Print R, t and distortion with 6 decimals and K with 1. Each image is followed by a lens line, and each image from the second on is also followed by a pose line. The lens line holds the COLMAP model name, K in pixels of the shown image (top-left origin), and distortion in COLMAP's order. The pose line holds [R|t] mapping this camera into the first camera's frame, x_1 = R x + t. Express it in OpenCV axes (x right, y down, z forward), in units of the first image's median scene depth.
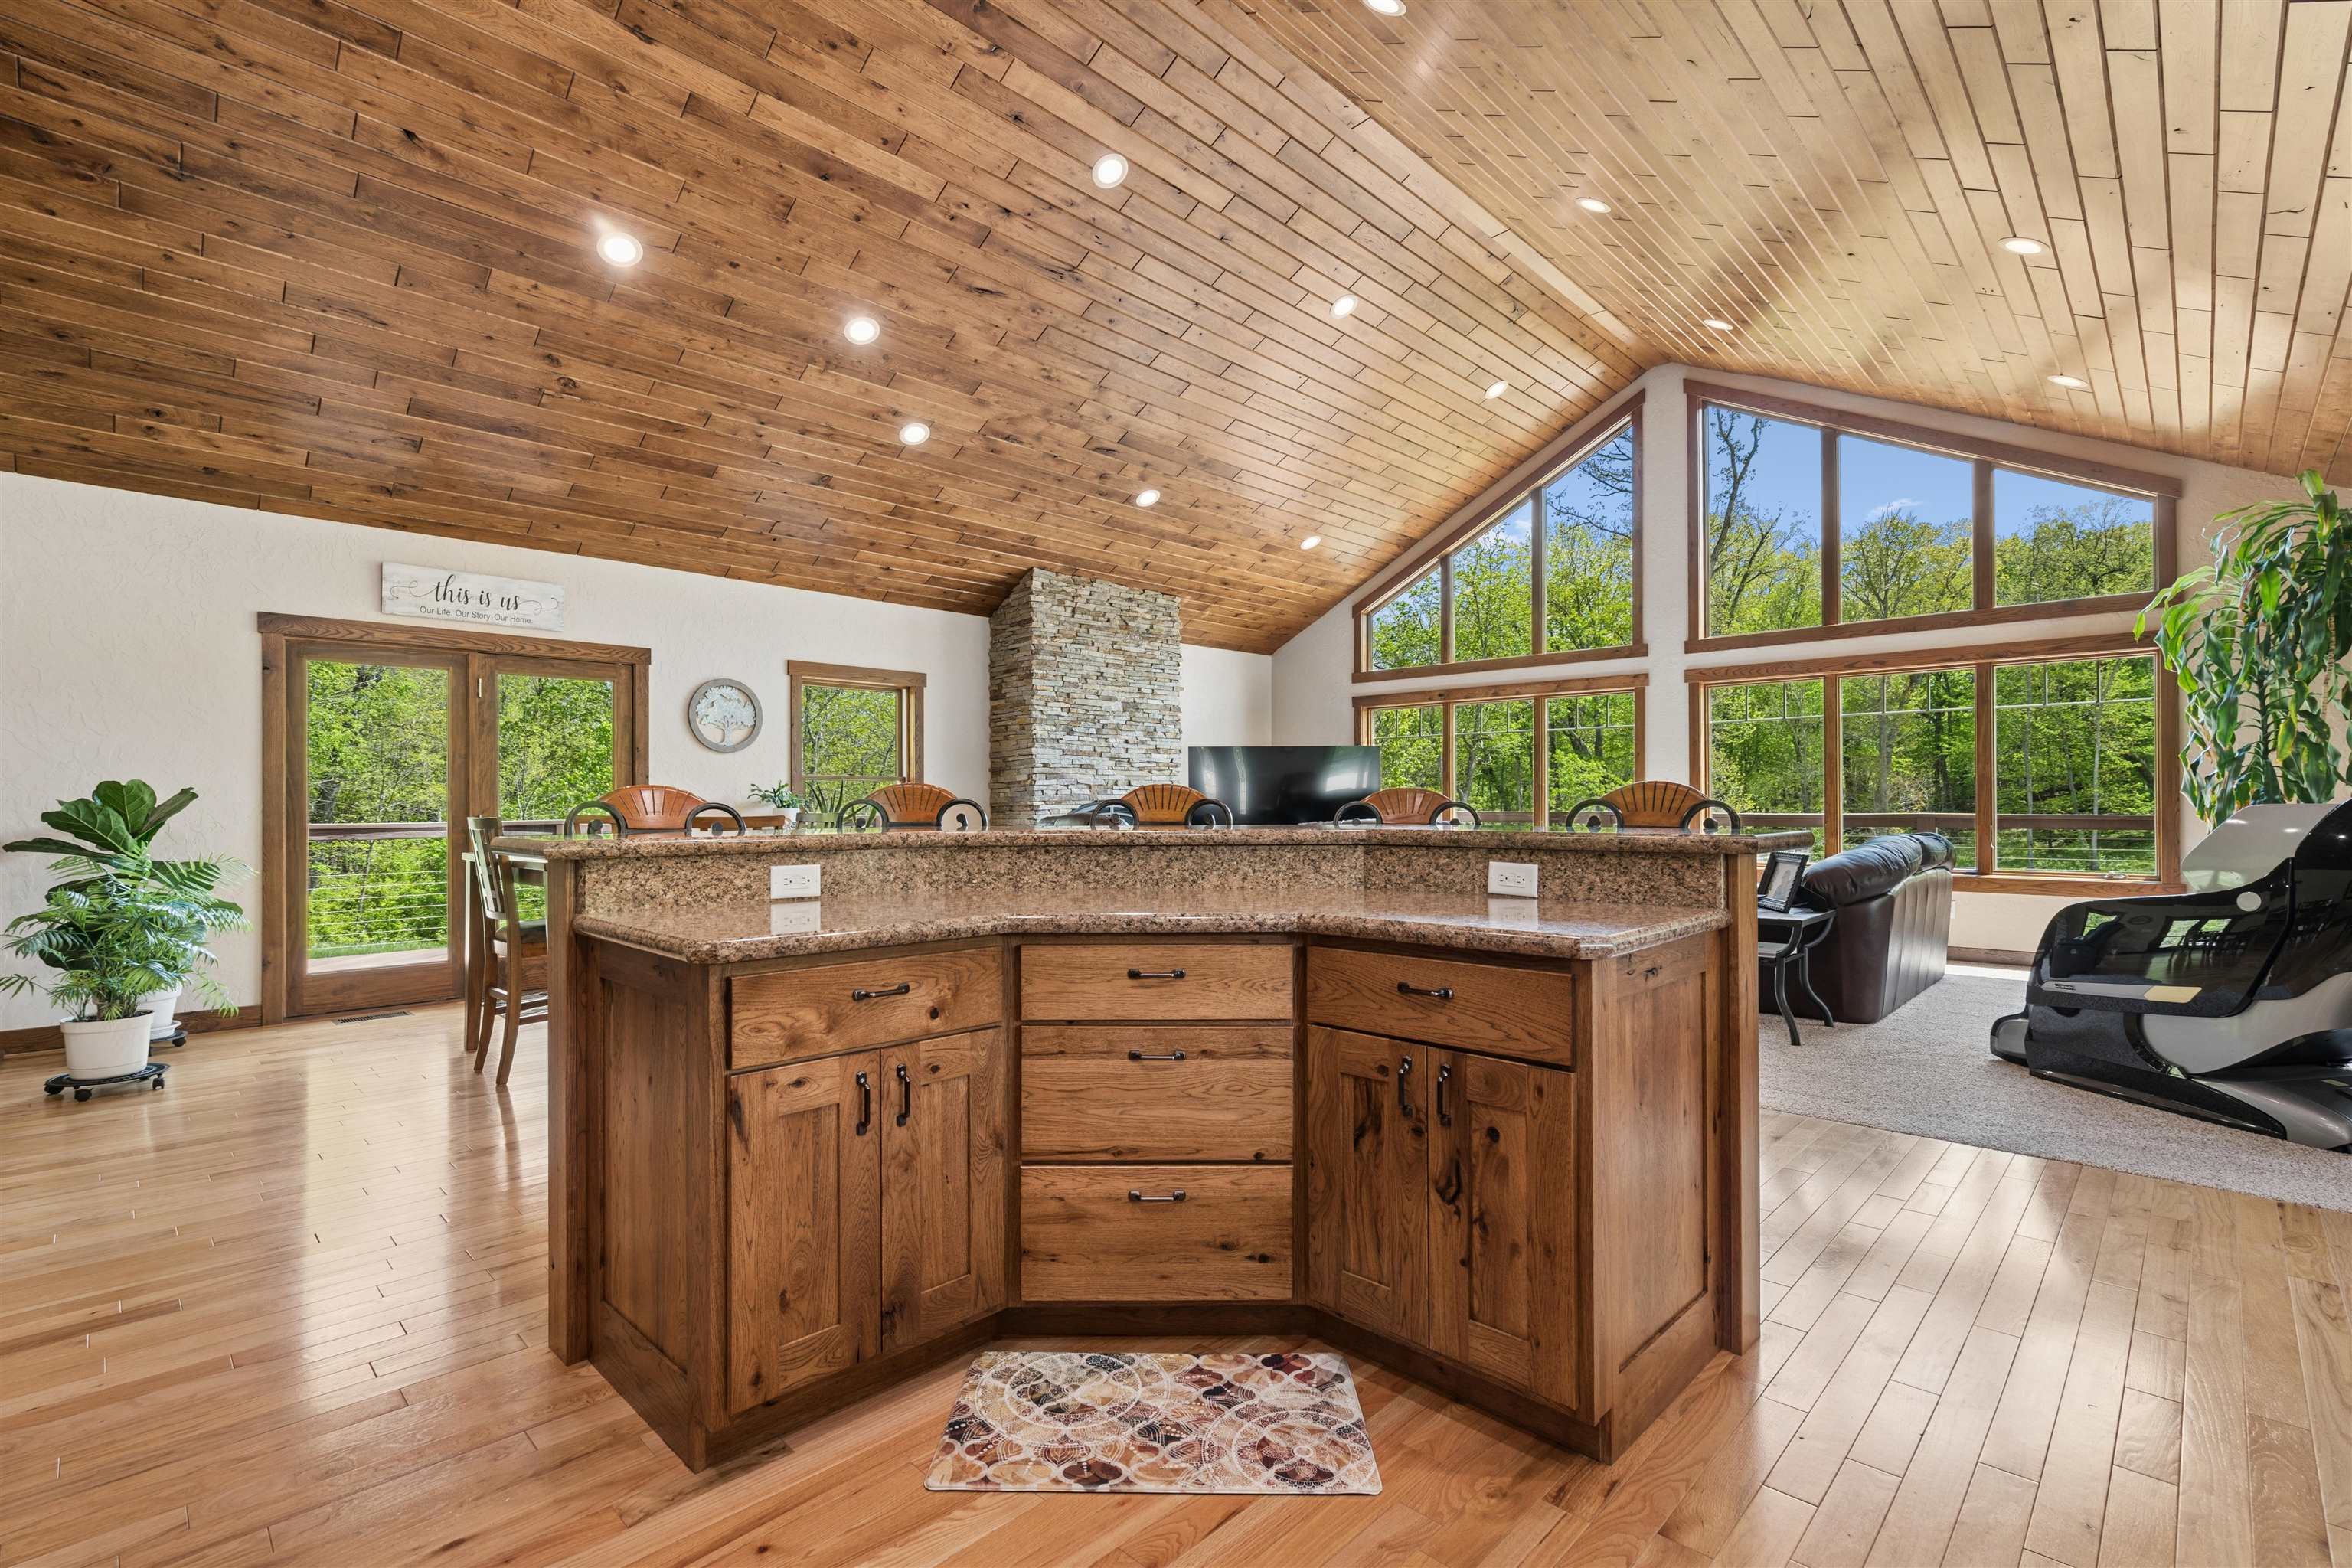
lens RADIAL K [[1061.1, 0, 1170.5], [0, 1061.1, 791.6], [0, 0, 1]] dist [-0.007411, 0.002414]
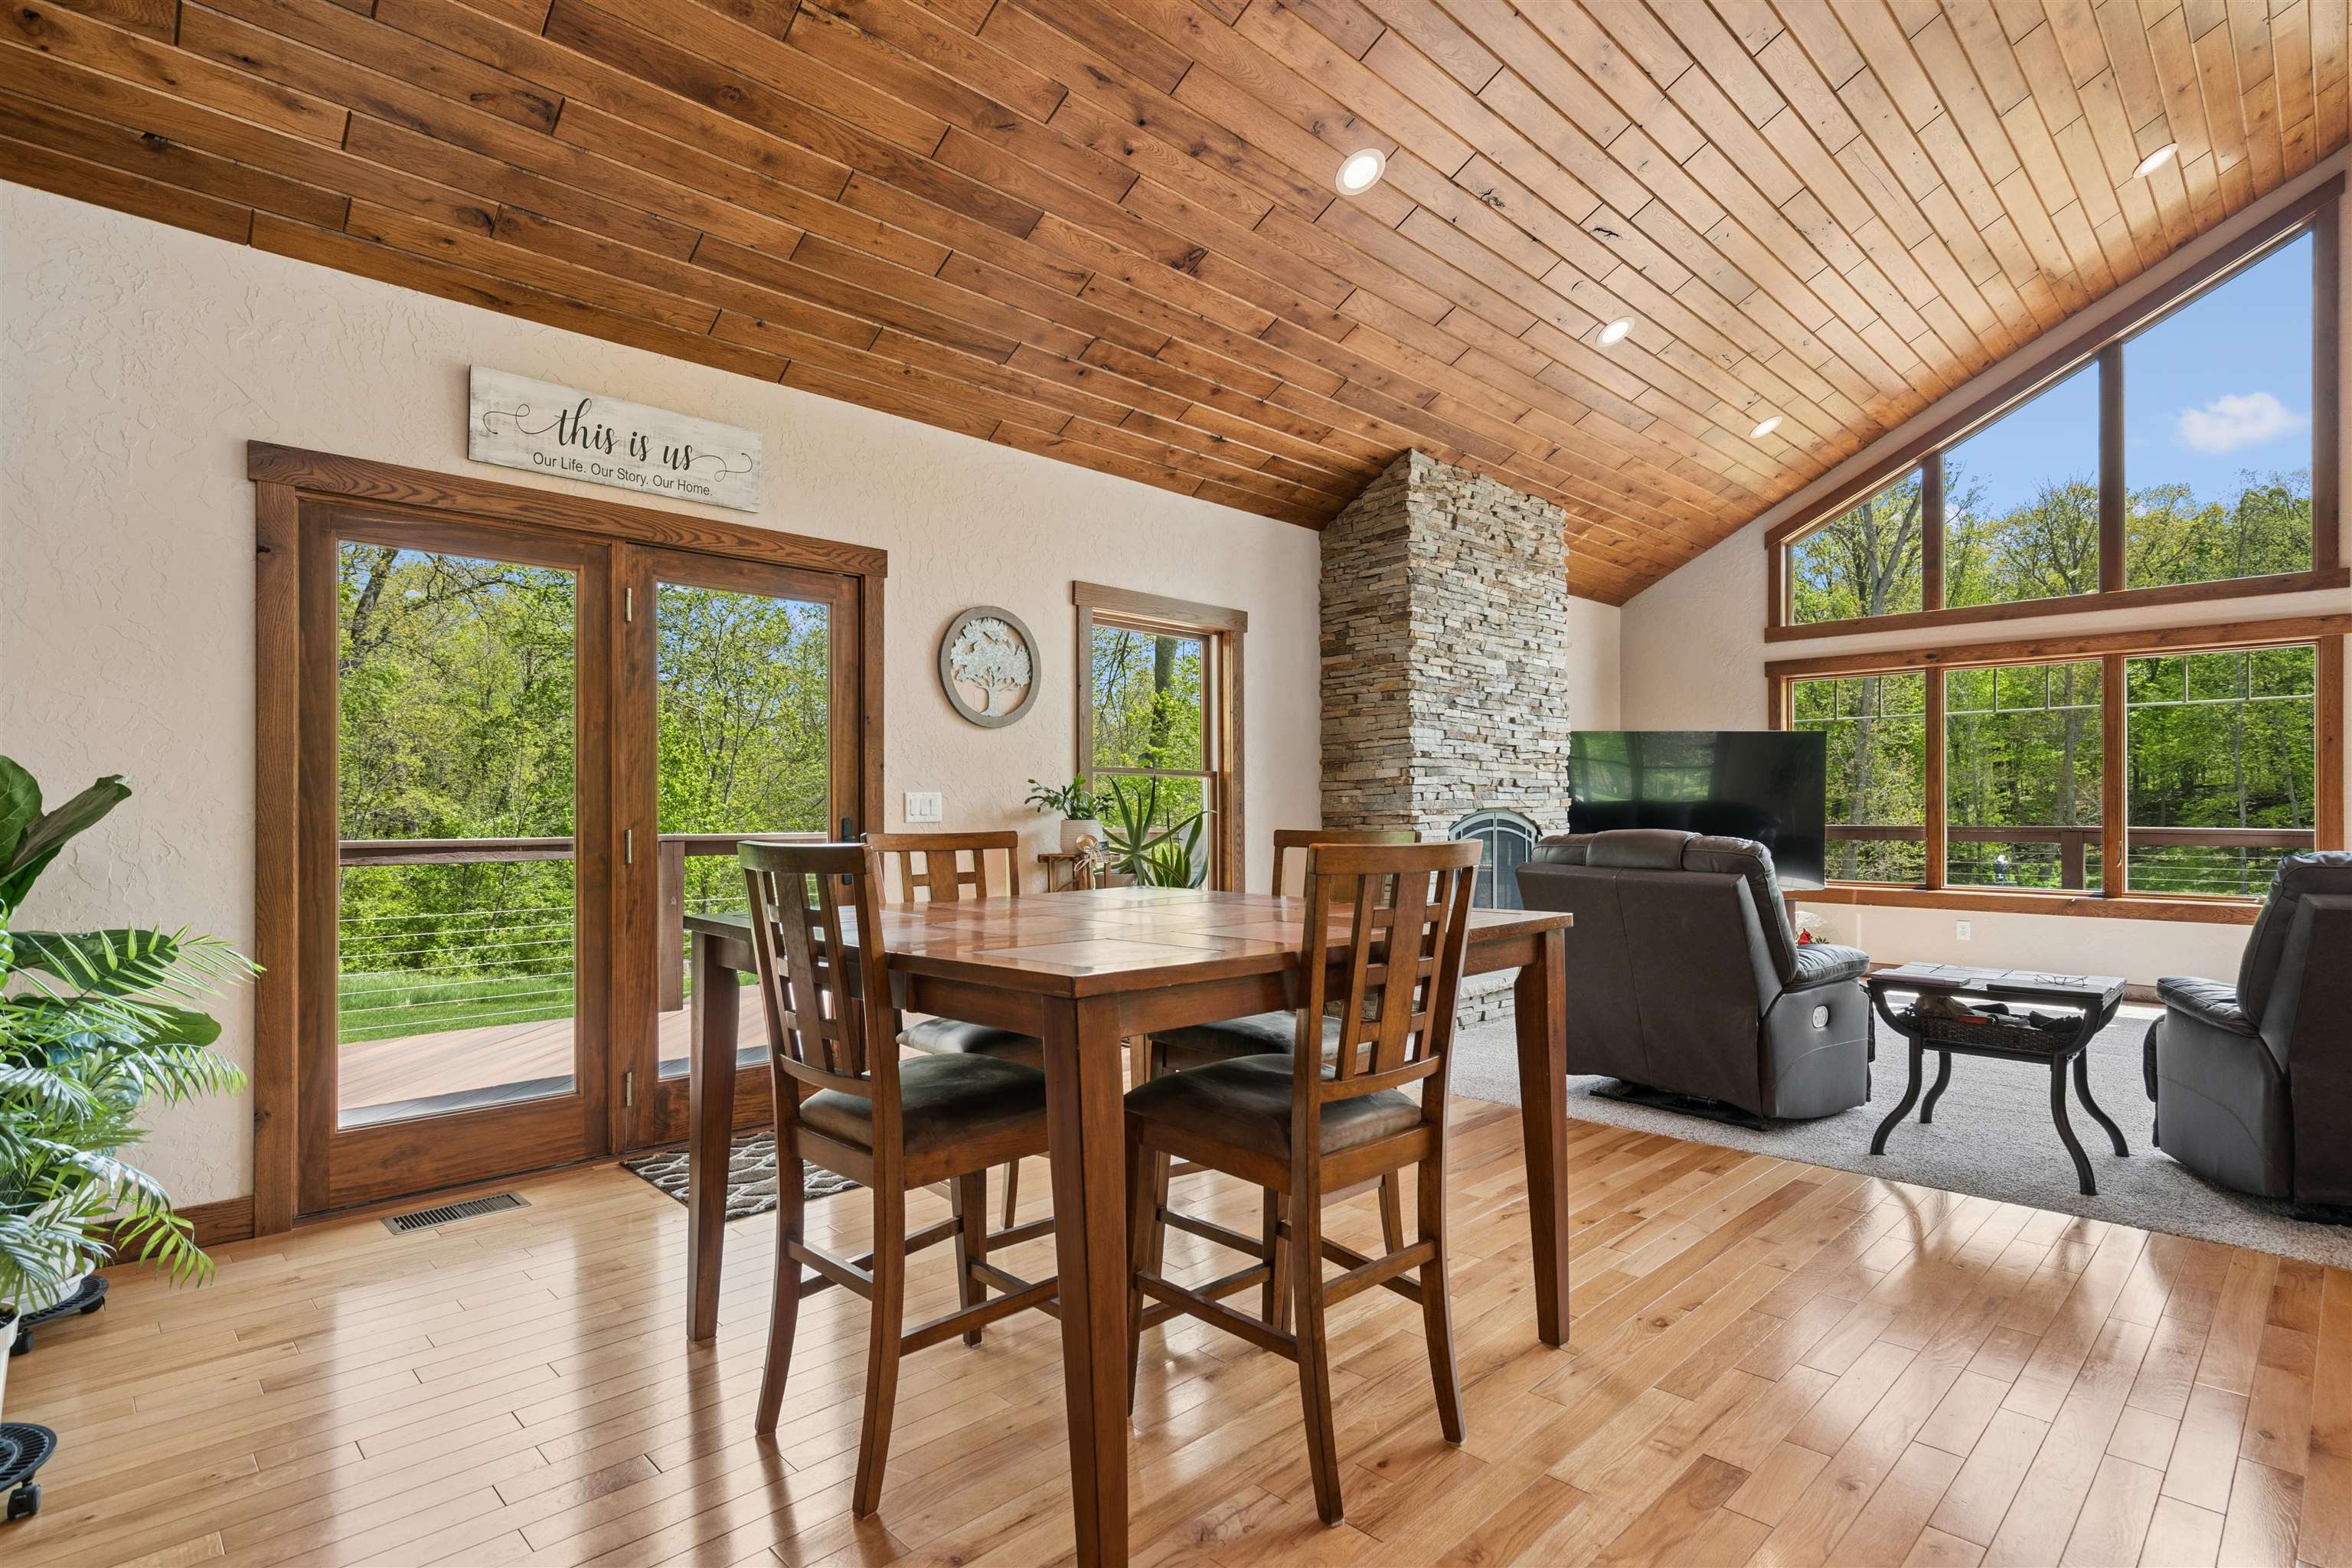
lens RADIAL K [[1160.4, 0, 1165.2], [0, 1160.4, 800.8], [0, 0, 1]] dist [-0.003633, 0.001496]
pose [[0.999639, 0.003244, -0.026682, -0.303638], [-0.003234, 0.999995, 0.000437, 0.004397], [0.026684, -0.000350, 0.999644, 0.338256]]
